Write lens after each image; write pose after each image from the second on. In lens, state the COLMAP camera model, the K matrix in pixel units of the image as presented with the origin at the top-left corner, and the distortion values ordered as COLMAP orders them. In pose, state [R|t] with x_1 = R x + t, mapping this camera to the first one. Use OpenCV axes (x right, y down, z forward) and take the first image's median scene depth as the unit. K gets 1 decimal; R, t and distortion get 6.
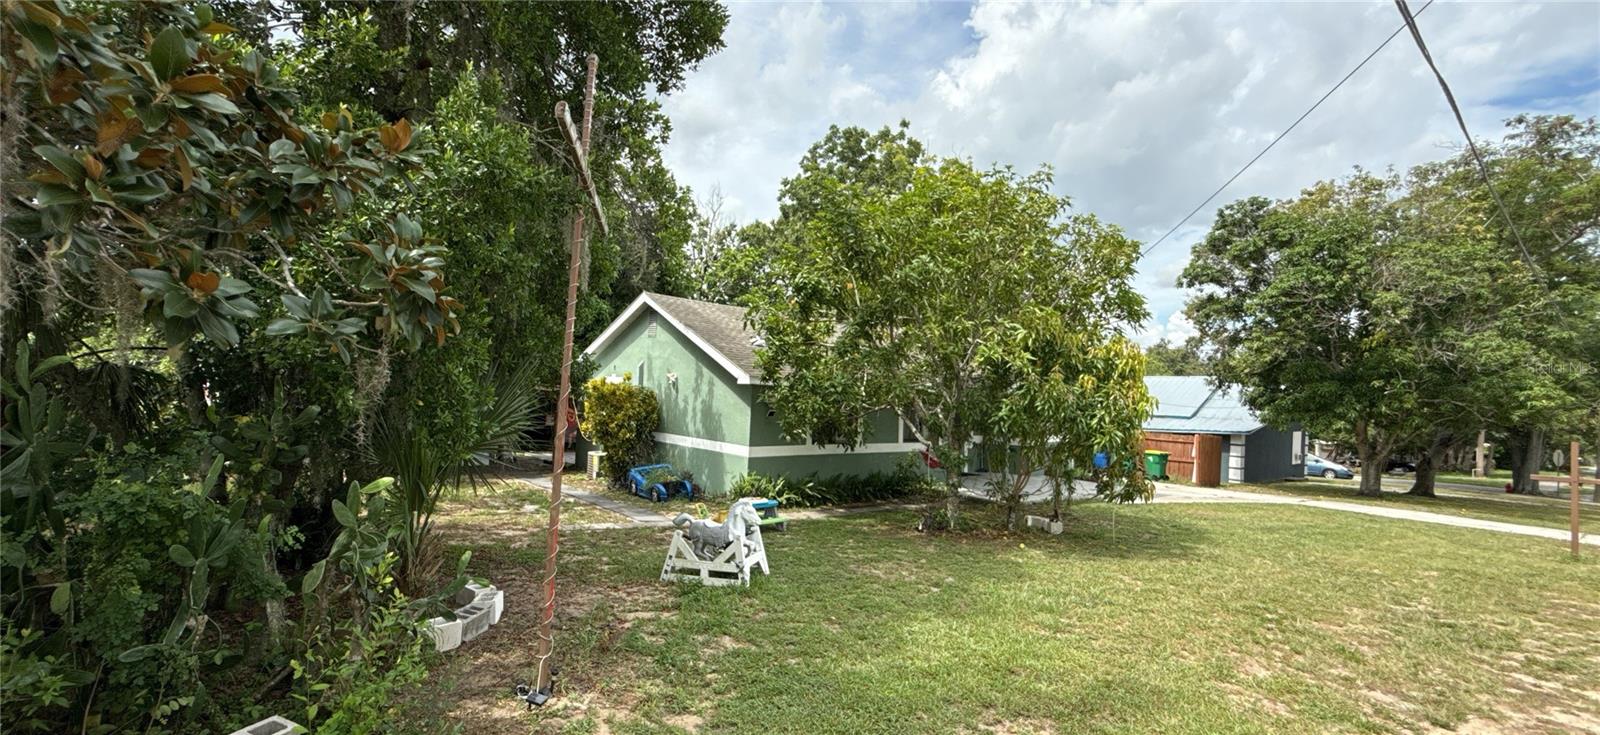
lens RADIAL K [[730.0, 0, 801.2], [0, 730.0, 374.0], [0, 0, 1]] dist [0.002218, -0.000867]
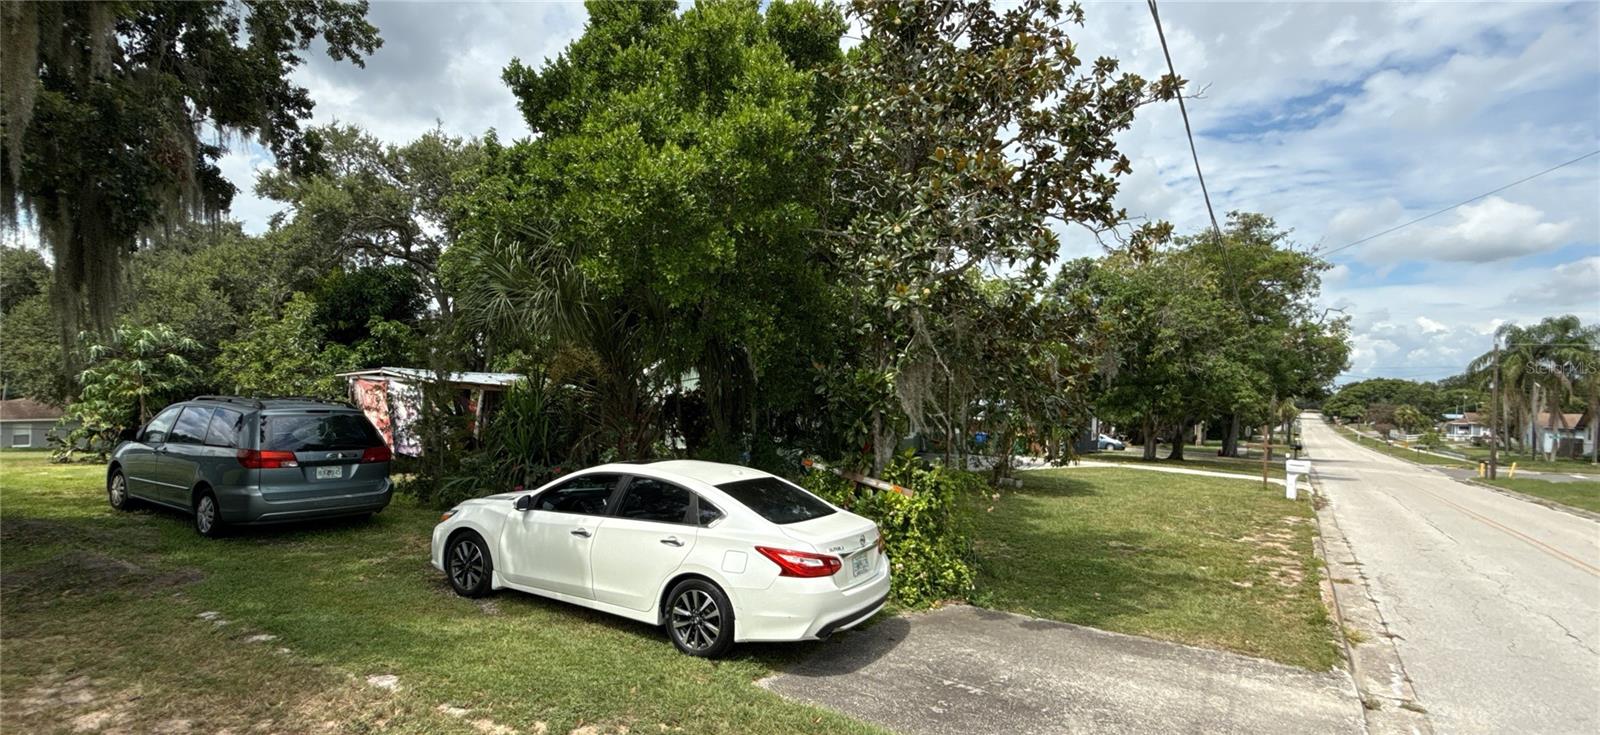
lens RADIAL K [[730.0, 0, 801.2], [0, 730.0, 374.0], [0, 0, 1]] dist [0.002218, -0.000867]
pose [[0.965969, -0.004105, 0.258626, -0.335025], [-0.000765, 0.999824, 0.018727, -0.043108], [-0.258658, -0.018287, 0.965796, -0.288774]]
